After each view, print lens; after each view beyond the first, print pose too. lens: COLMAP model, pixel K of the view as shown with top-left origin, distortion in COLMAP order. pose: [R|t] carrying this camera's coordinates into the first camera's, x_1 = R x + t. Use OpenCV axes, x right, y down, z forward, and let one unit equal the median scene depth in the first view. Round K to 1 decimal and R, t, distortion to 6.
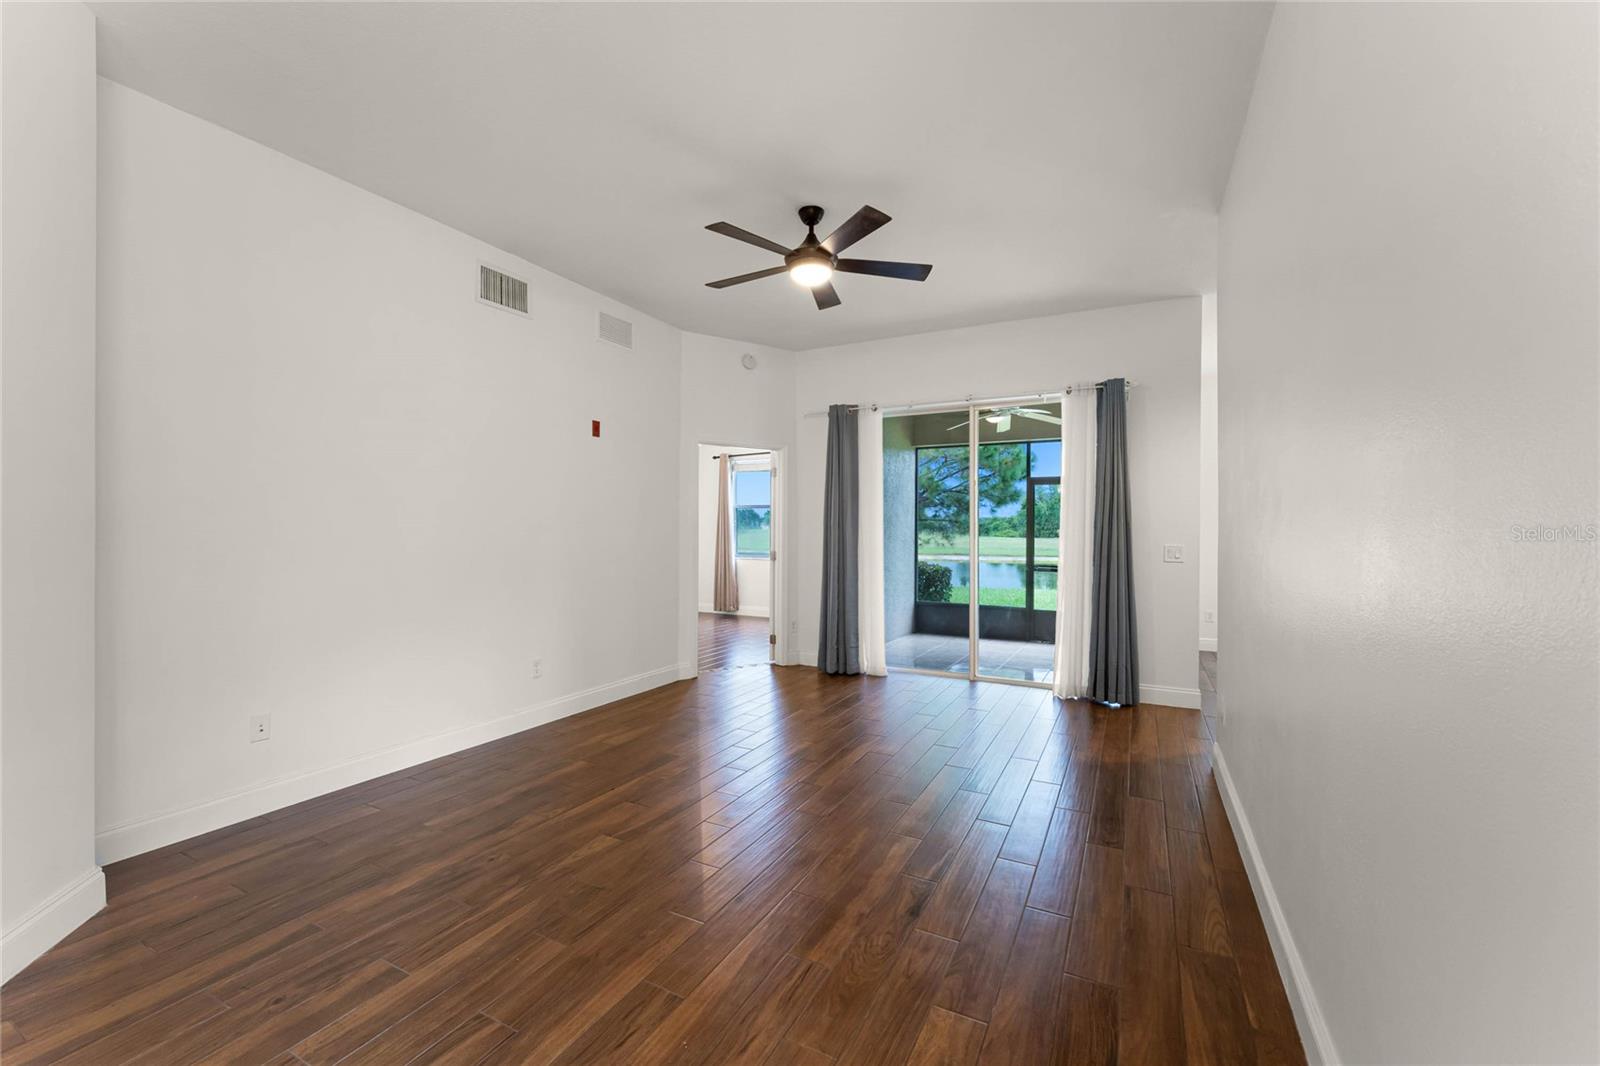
lens RADIAL K [[649.4, 0, 770.2], [0, 649.4, 532.1], [0, 0, 1]] dist [0.002616, 0.000727]
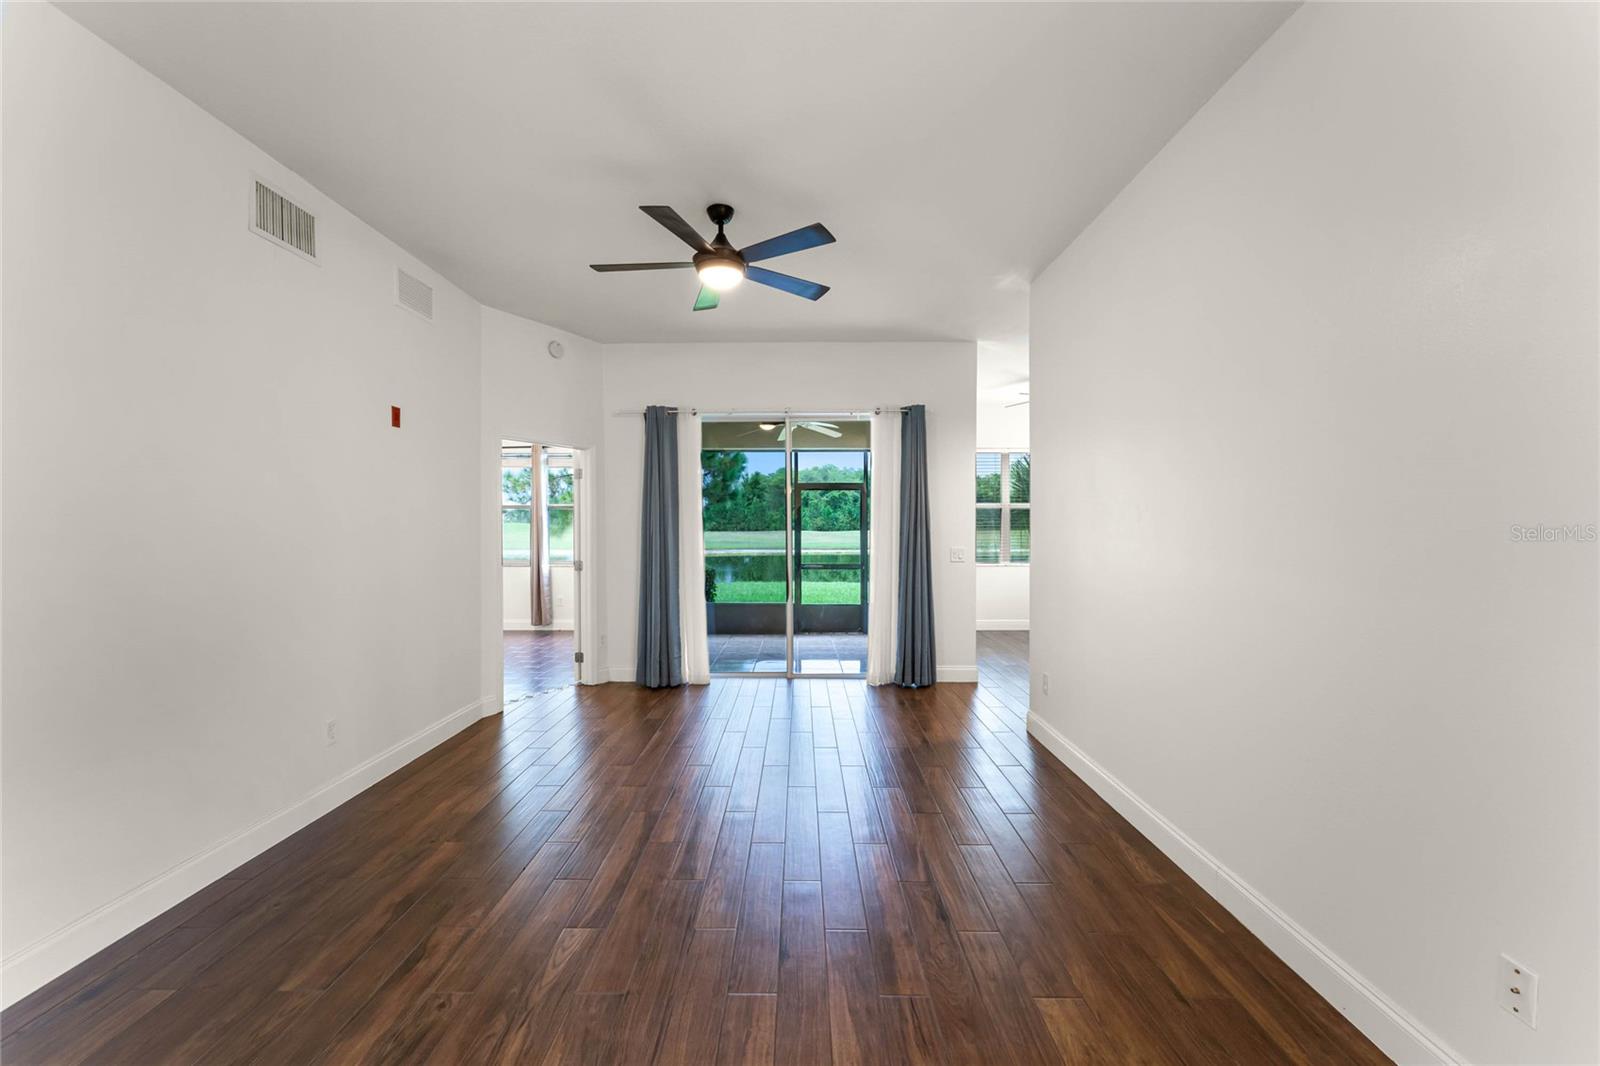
lens RADIAL K [[649.4, 0, 791.6], [0, 649.4, 534.2], [0, 0, 1]] dist [0.002616, 0.000727]
pose [[0.888172, -0.013029, 0.459326, -0.200613], [0.008417, 0.999892, 0.012088, -0.021688], [-0.459433, -0.006870, 0.888186, 0.075542]]
